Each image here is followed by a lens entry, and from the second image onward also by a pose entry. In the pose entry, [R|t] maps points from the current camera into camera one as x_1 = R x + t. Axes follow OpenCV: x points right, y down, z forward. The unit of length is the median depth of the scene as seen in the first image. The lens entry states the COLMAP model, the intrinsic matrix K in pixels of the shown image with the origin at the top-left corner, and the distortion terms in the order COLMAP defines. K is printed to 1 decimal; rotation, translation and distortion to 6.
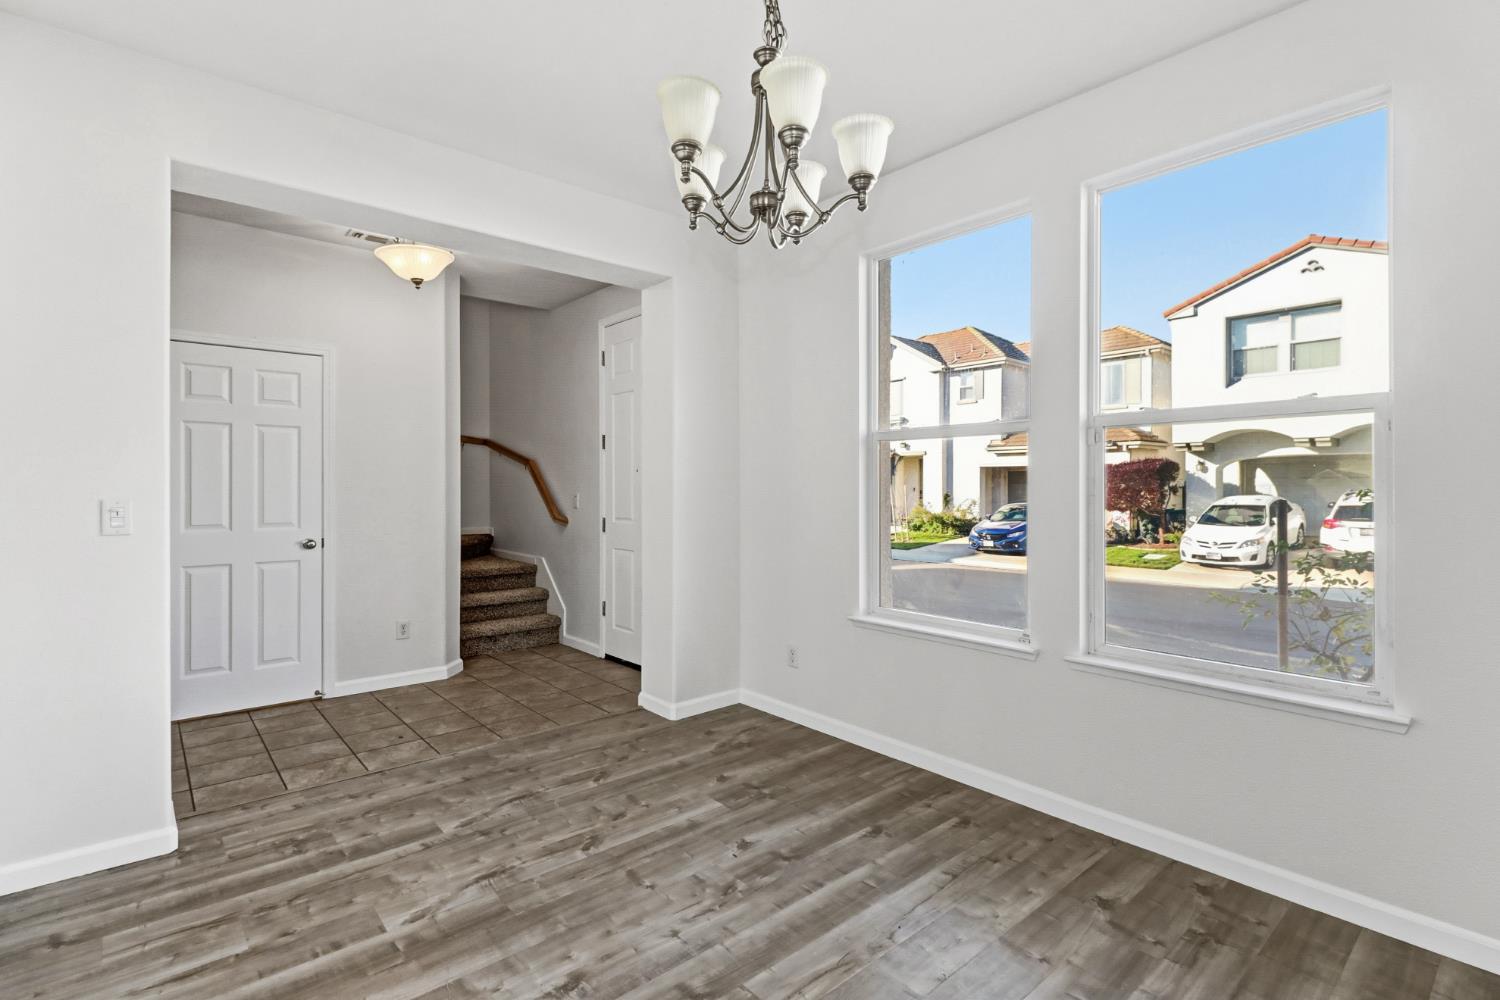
lens RADIAL K [[707.4, 0, 750.6], [0, 707.4, 498.3], [0, 0, 1]] dist [0.013884, -0.006257]
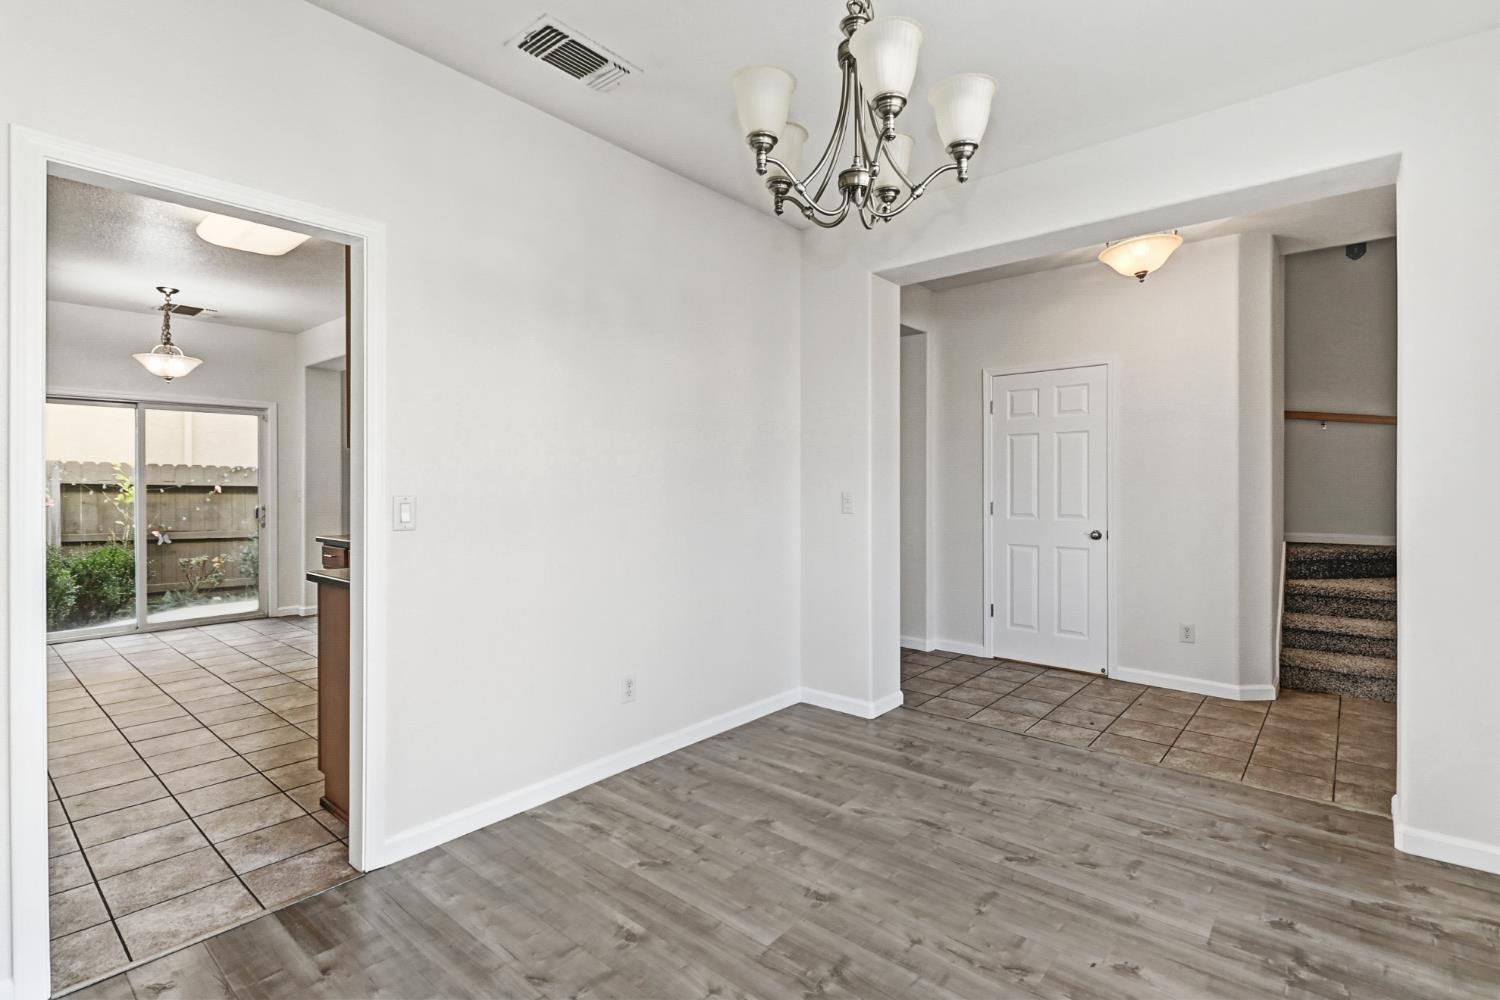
lens RADIAL K [[707.4, 0, 758.4], [0, 707.4, 486.4], [0, 0, 1]] dist [0.013884, -0.006257]
pose [[0.153361, 0.001779, -0.988169, 0.534997], [-0.014849, 0.999890, -0.000504, -0.003414], [0.988059, 0.014750, 0.153371, 0.411078]]
